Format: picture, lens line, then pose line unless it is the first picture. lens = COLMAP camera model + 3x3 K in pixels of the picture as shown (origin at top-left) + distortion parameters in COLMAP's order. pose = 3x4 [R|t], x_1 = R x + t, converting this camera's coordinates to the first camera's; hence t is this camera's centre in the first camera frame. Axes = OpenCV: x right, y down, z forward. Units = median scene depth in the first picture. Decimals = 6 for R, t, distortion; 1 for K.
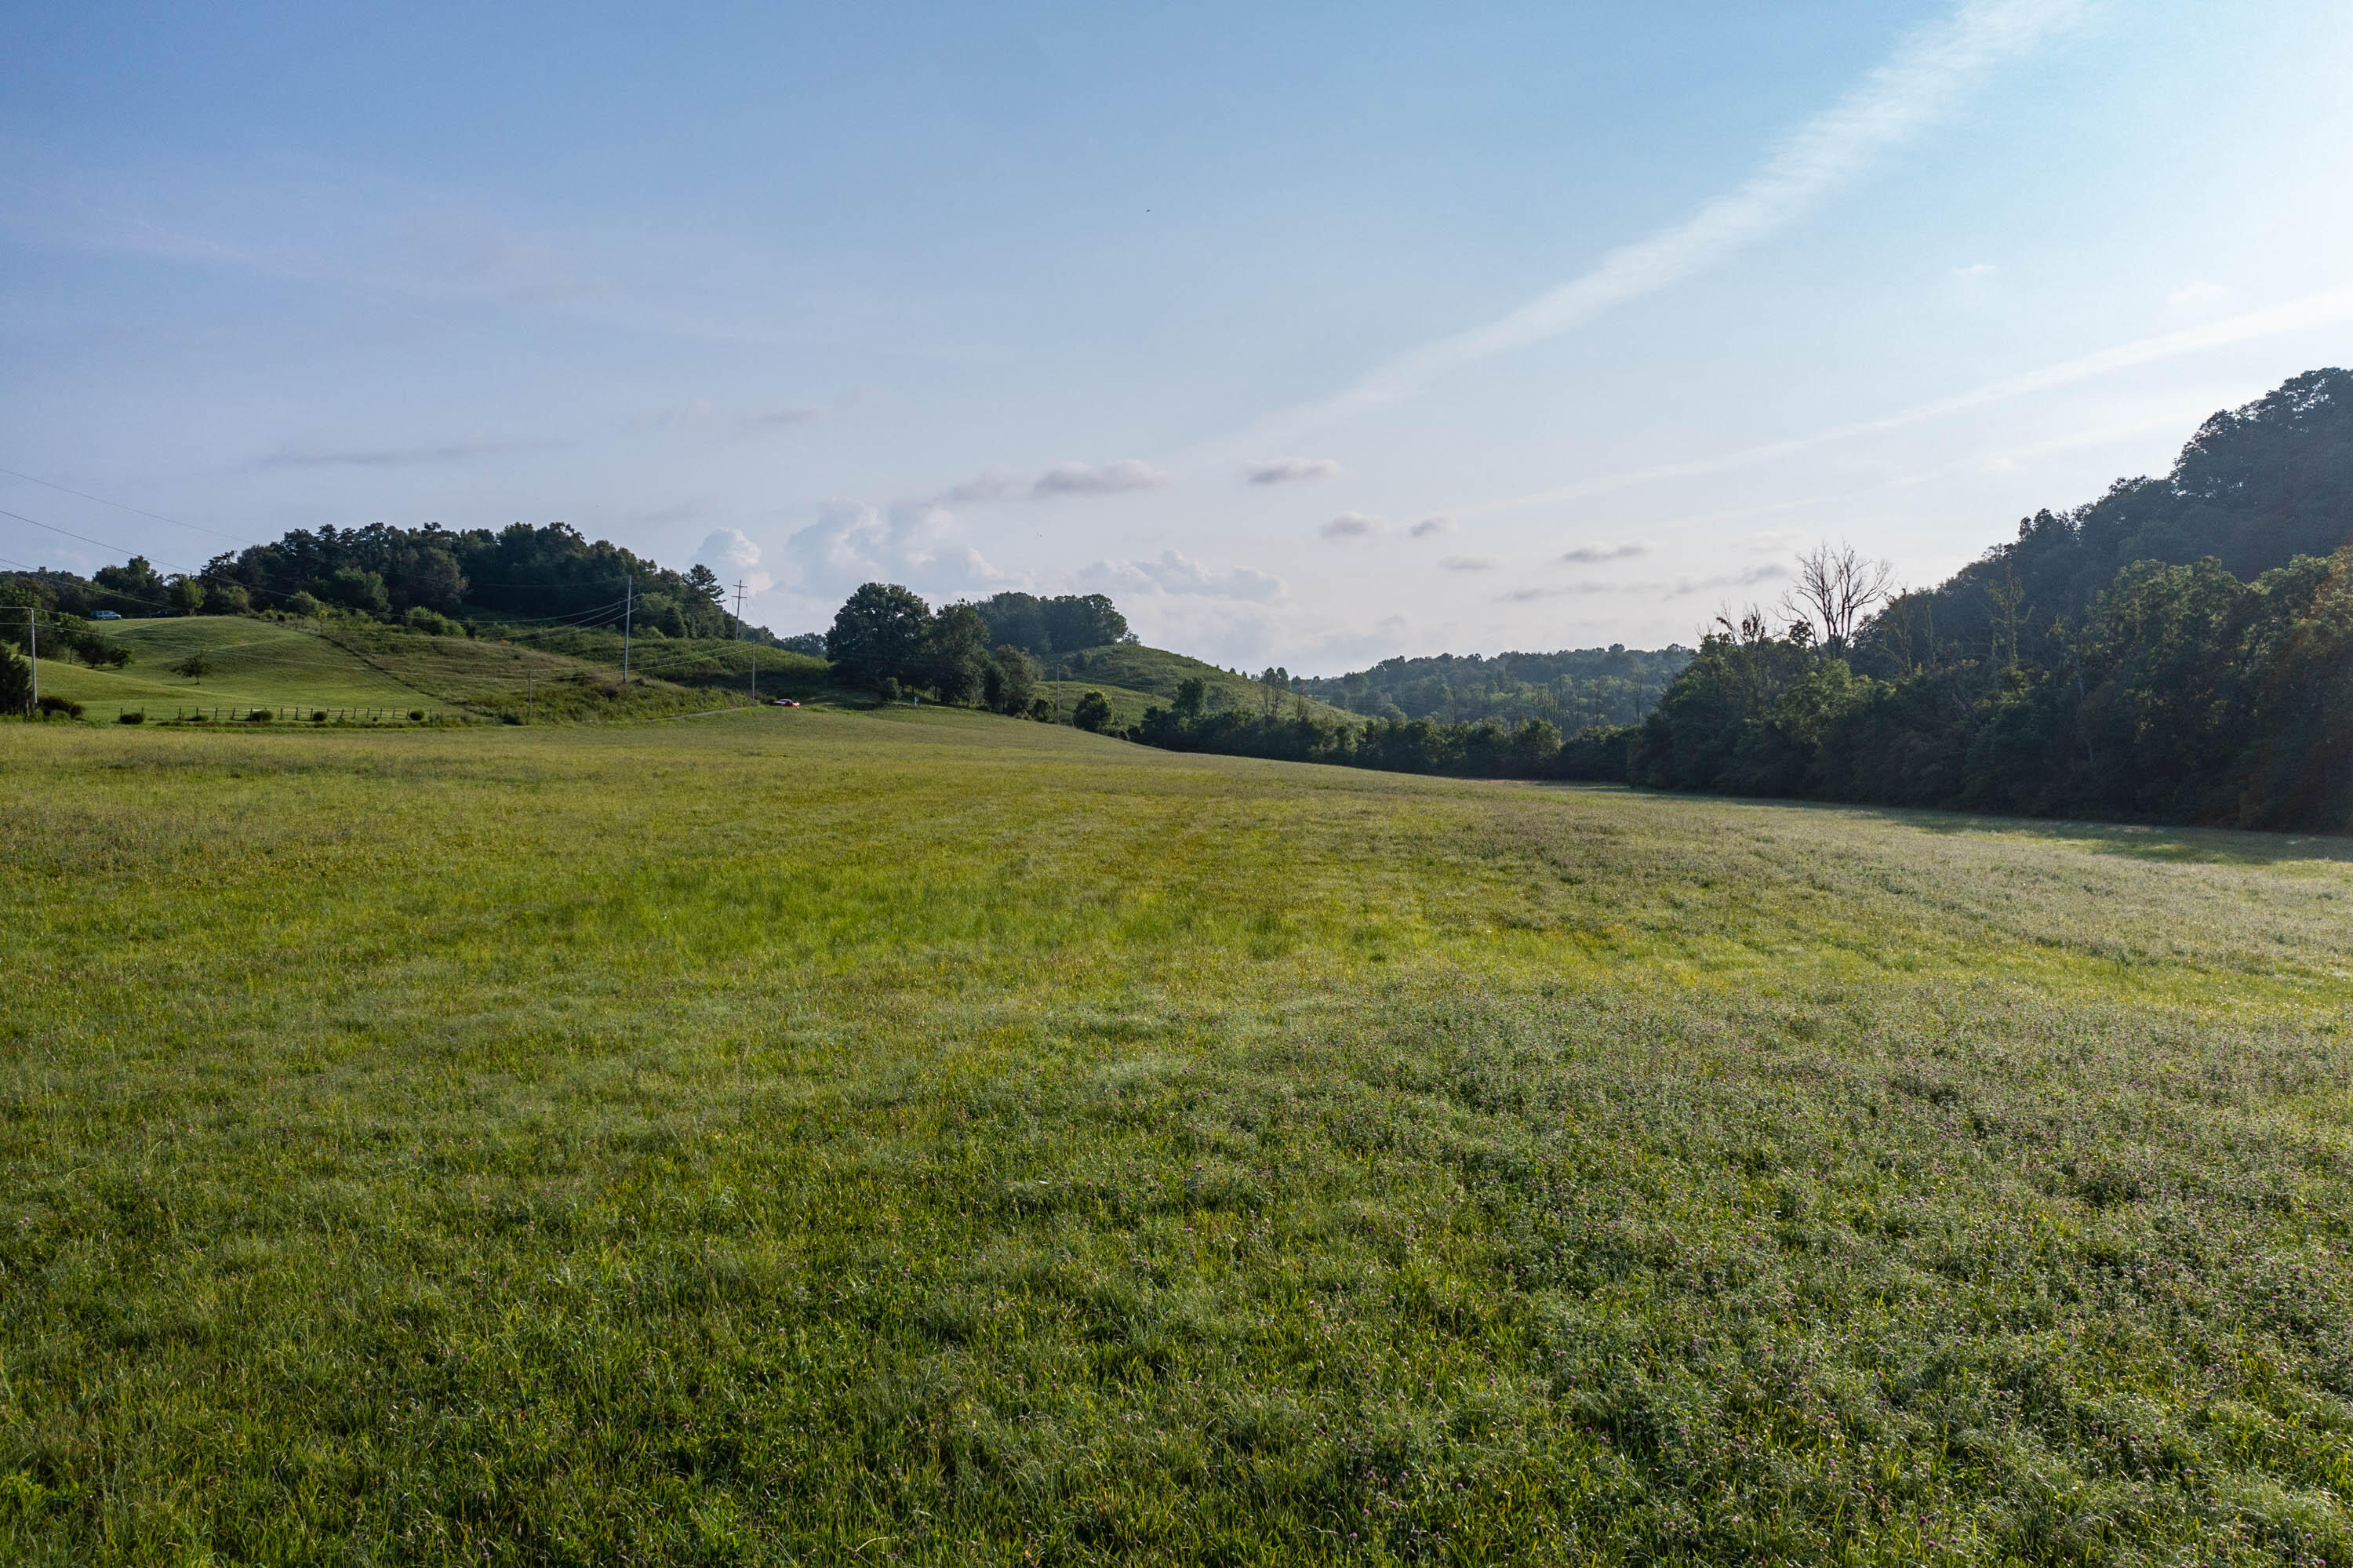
lens RADIAL K [[1856.1, 0, 1163.8], [0, 1856.1, 808.2], [0, 0, 1]] dist [-0.012506, 0.009971]
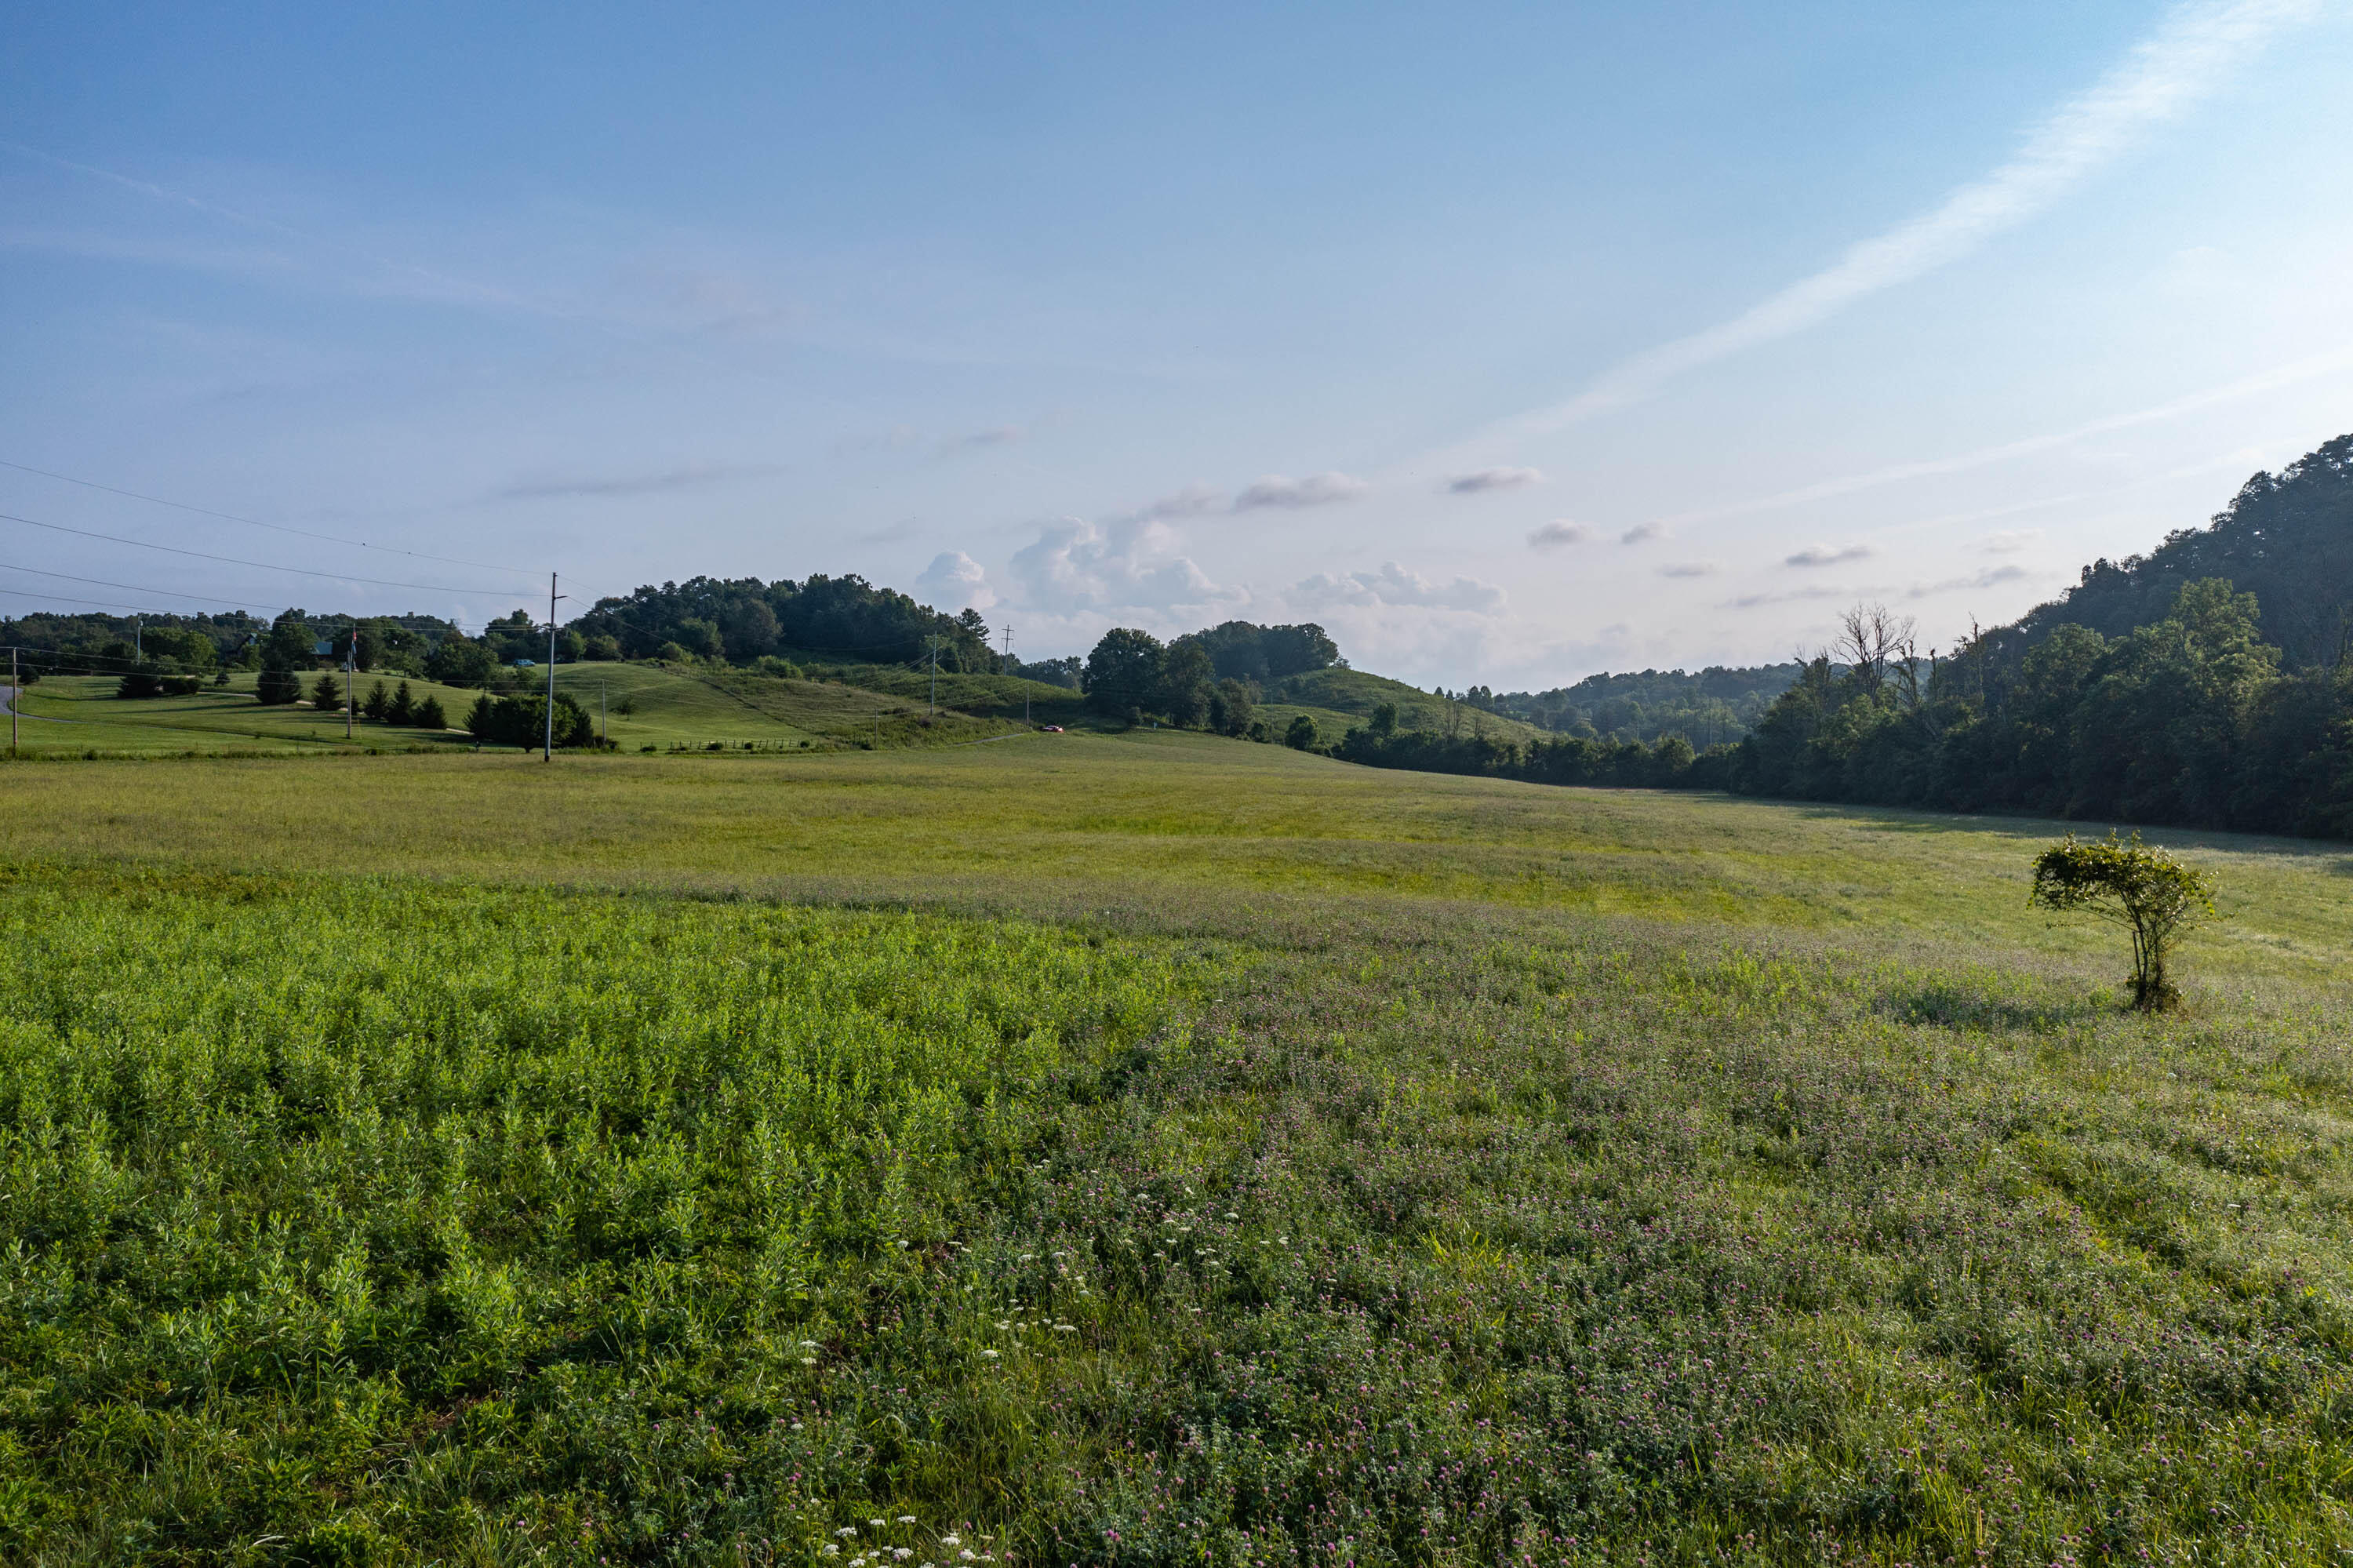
lens RADIAL K [[1856.1, 0, 1157.1], [0, 1856.1, 809.9], [0, 0, 1]] dist [-0.012506, 0.009971]
pose [[0.992295, -0.001355, -0.123890, 0.016235], [0.000640, 0.999983, -0.005810, 0.004012], [0.123896, 0.005686, 0.992279, -0.179581]]
